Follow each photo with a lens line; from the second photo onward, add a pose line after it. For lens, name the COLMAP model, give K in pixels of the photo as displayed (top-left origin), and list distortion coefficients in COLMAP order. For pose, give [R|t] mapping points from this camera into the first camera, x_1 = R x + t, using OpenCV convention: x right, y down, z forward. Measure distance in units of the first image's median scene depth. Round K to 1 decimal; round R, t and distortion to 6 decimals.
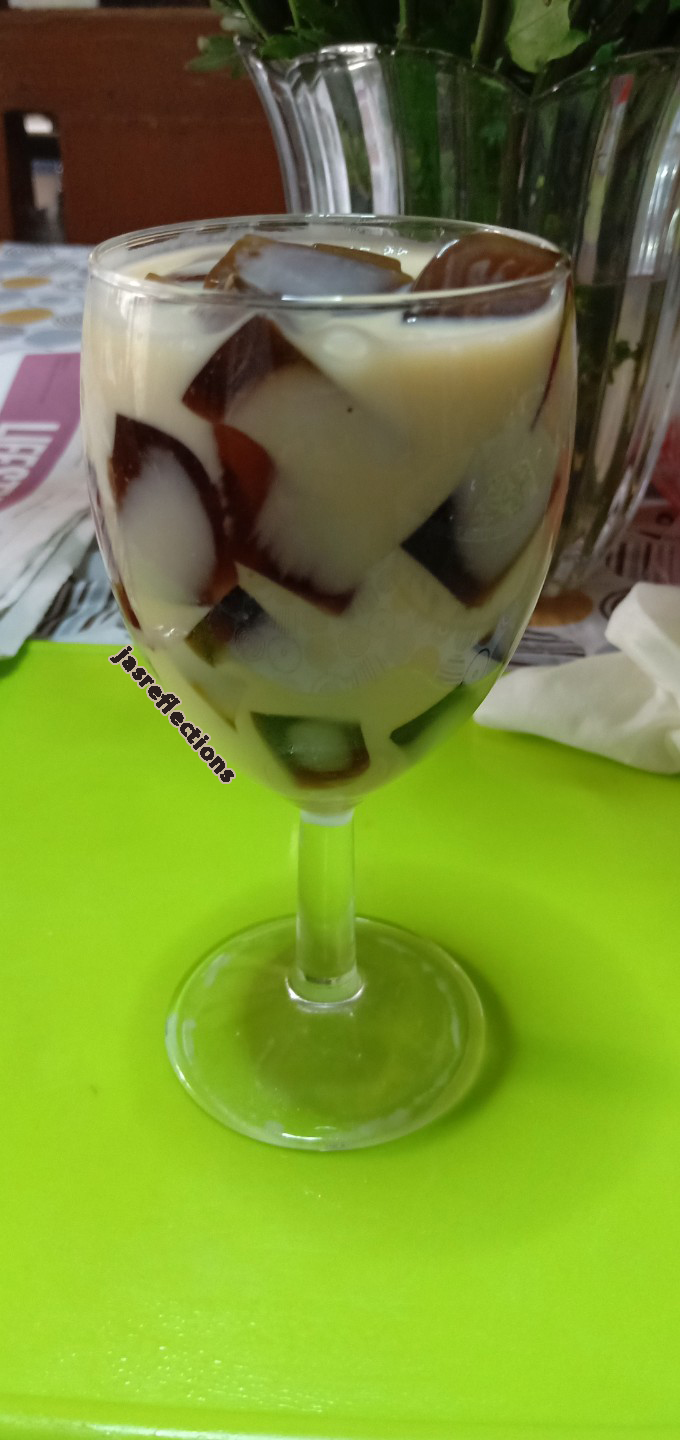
lens RADIAL K [[1212.0, 0, 343.0], [0, 1212.0, 765.1], [0, 0, 1]] dist [0.070947, -0.153694]
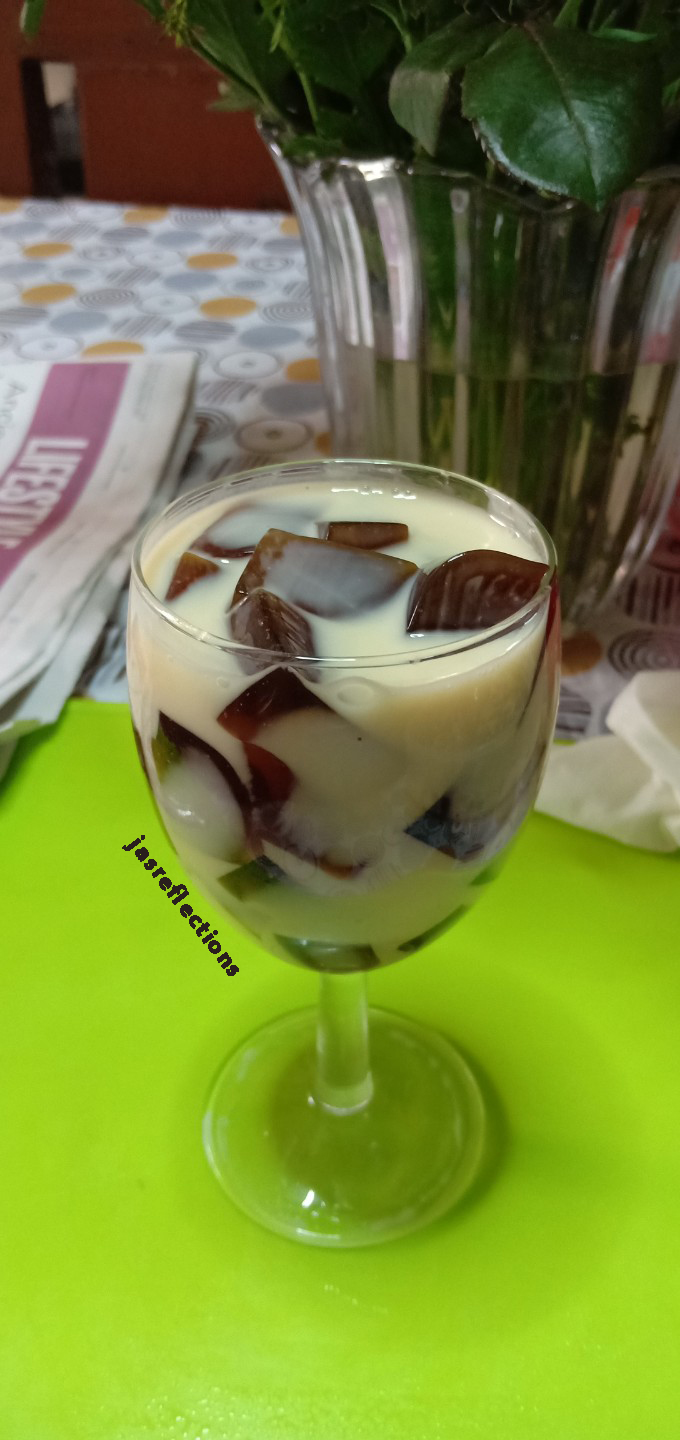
lens RADIAL K [[1215.0, 0, 336.4], [0, 1215.0, 776.9], [0, 0, 1]] dist [0.078019, -0.160751]
pose [[0.999668, 0.002200, -0.025685, 0.006468], [0.000357, 0.995073, 0.099147, -0.174983], [0.025777, -0.099123, 0.994741, -0.079871]]
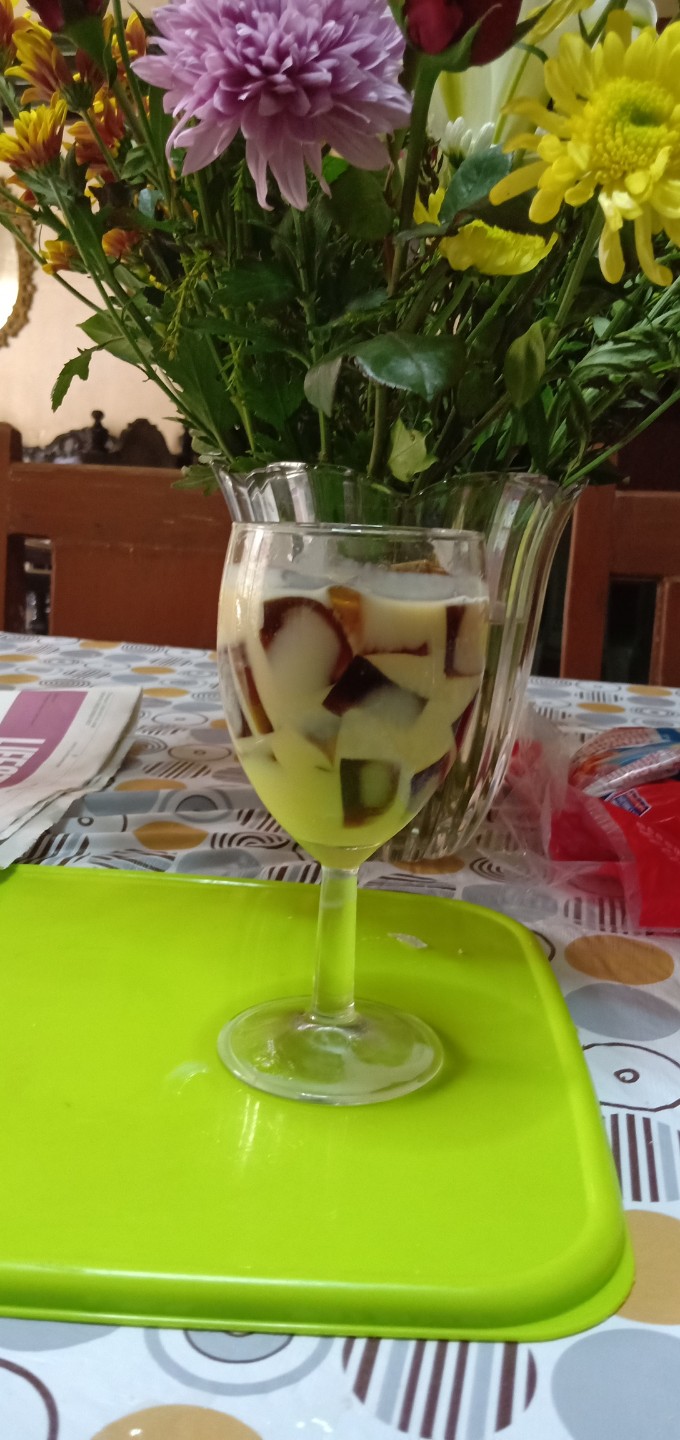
lens RADIAL K [[1212.0, 0, 343.0], [0, 1212.0, 765.1], [0, 0, 1]] dist [0.070947, -0.153694]
pose [[0.997773, 0.040302, 0.053149, 0.008733], [-0.020039, 0.941129, -0.337453, 0.273520], [-0.063620, 0.335636, 0.939841, -0.302489]]
